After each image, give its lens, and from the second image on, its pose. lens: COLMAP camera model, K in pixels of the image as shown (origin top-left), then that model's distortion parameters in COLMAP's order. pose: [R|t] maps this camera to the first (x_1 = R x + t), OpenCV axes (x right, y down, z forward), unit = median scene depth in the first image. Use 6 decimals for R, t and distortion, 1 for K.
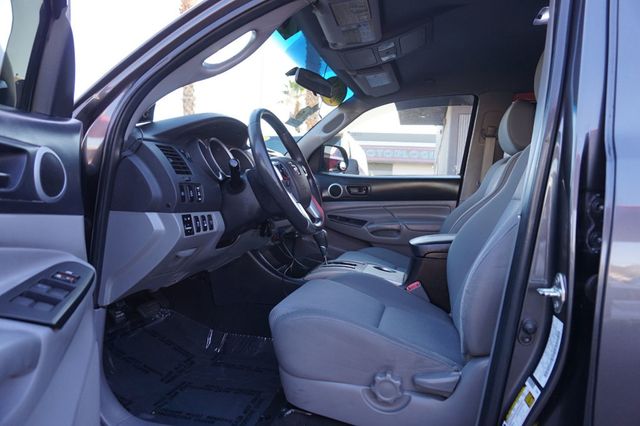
lens RADIAL K [[441.1, 0, 323.5], [0, 441.1, 215.3], [0, 0, 1]] dist [-0.027491, 0.036856]
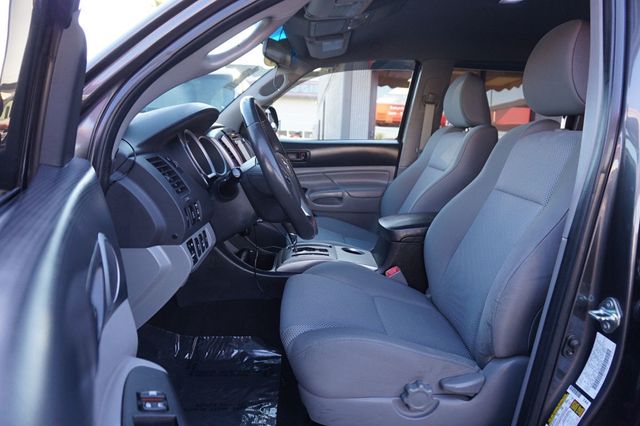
lens RADIAL K [[441.1, 0, 320.2], [0, 441.1, 212.6], [0, 0, 1]] dist [-0.027491, 0.036856]
pose [[0.960751, -0.064925, 0.269708, -0.263847], [0.023501, 0.987781, 0.154065, -0.159013], [-0.276415, -0.141680, 0.950537, 0.123327]]
